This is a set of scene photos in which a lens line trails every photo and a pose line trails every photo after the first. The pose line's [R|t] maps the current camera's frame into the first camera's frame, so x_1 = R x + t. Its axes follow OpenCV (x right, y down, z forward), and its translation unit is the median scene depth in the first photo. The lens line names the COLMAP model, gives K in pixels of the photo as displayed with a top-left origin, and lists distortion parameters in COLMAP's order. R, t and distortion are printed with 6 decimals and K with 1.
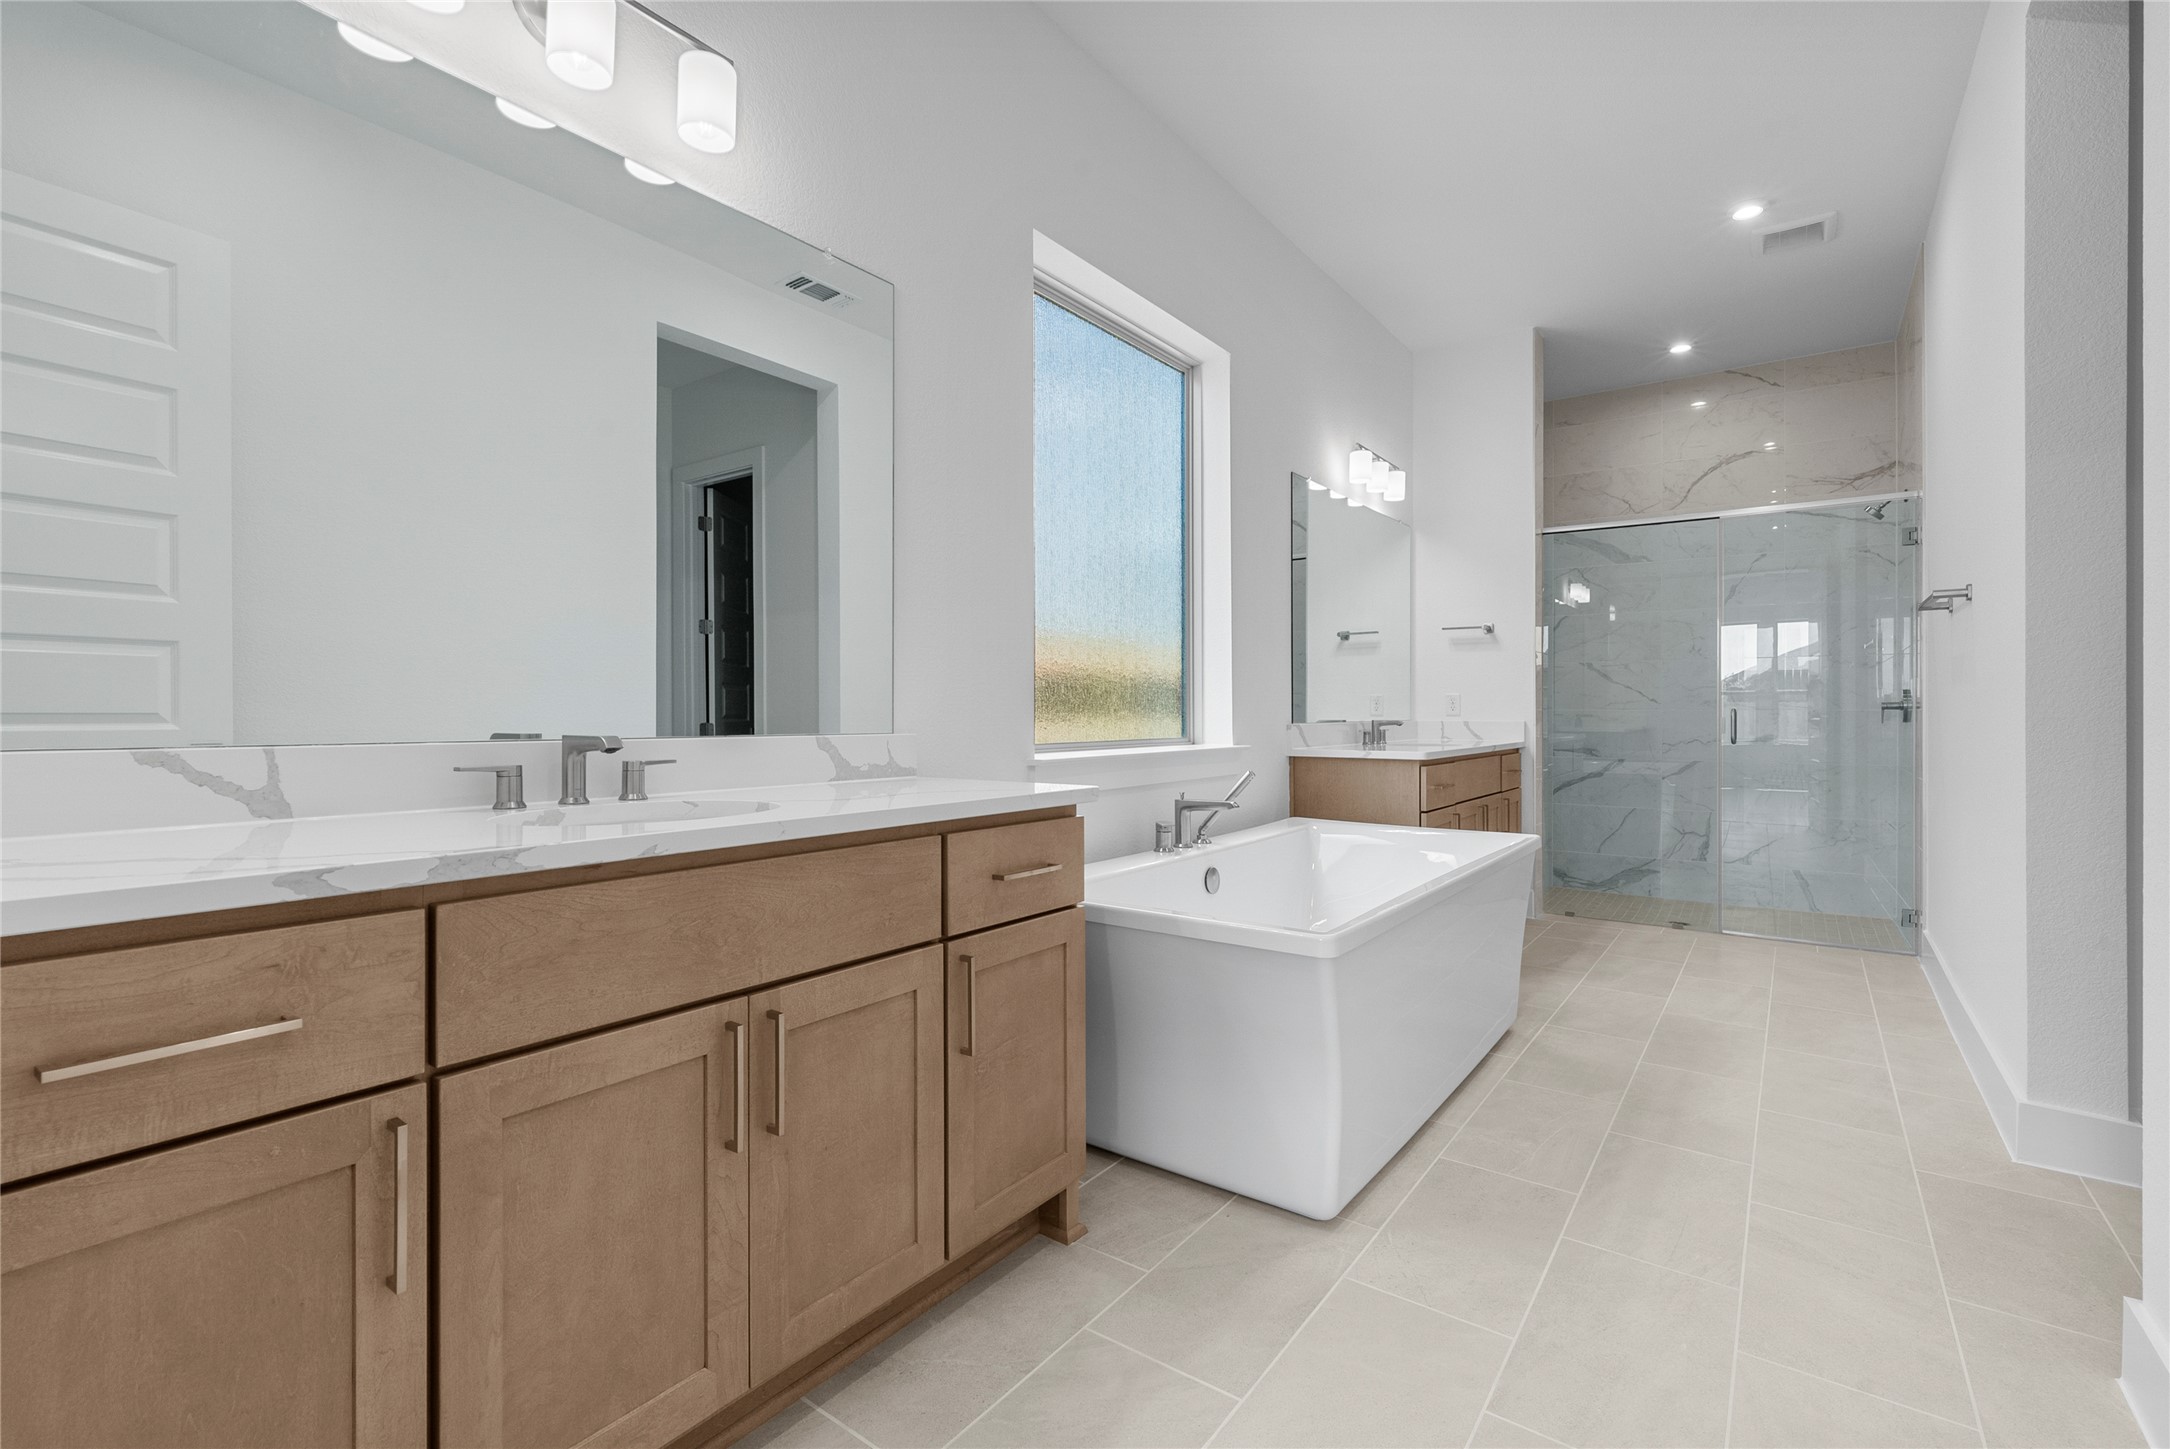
lens RADIAL K [[979.4, 0, 1084.5], [0, 979.4, 720.7], [0, 0, 1]] dist [0.001323, 0.000018]
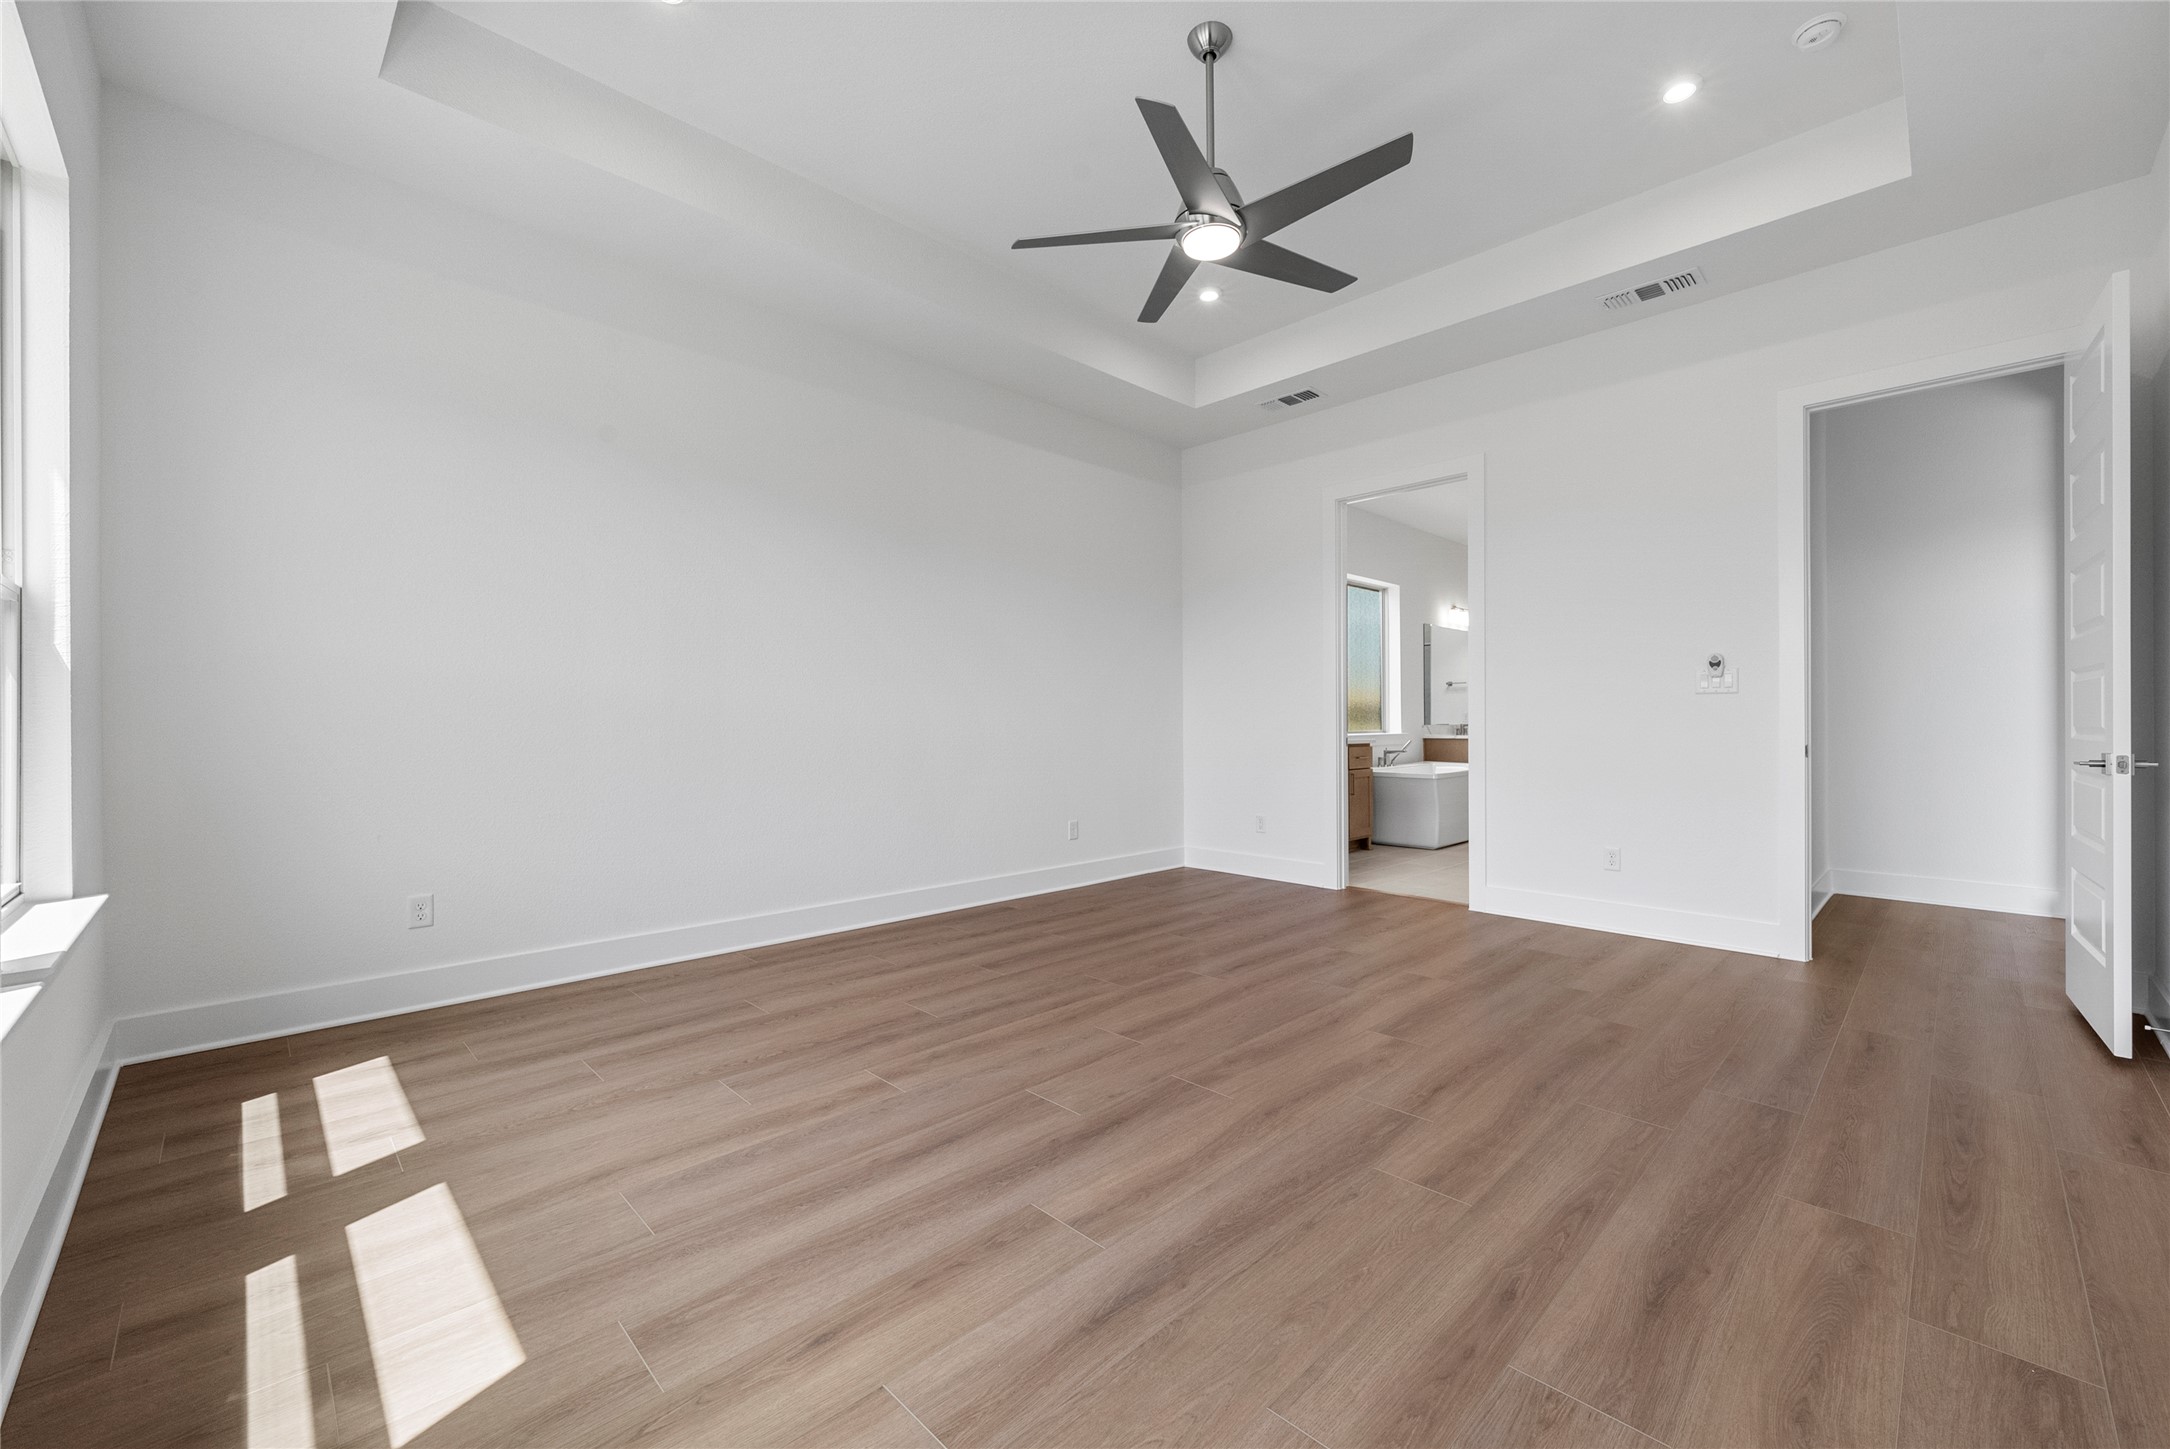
lens RADIAL K [[863.2, 0, 1084.6], [0, 863.2, 721.6], [0, 0, 1]] dist [-0.000530, -0.000007]
pose [[0.986948, -0.001131, -0.161033, -0.278915], [0.000227, 0.999984, -0.005628, 0.006429], [0.161036, 0.005518, 0.986933, -1.265711]]
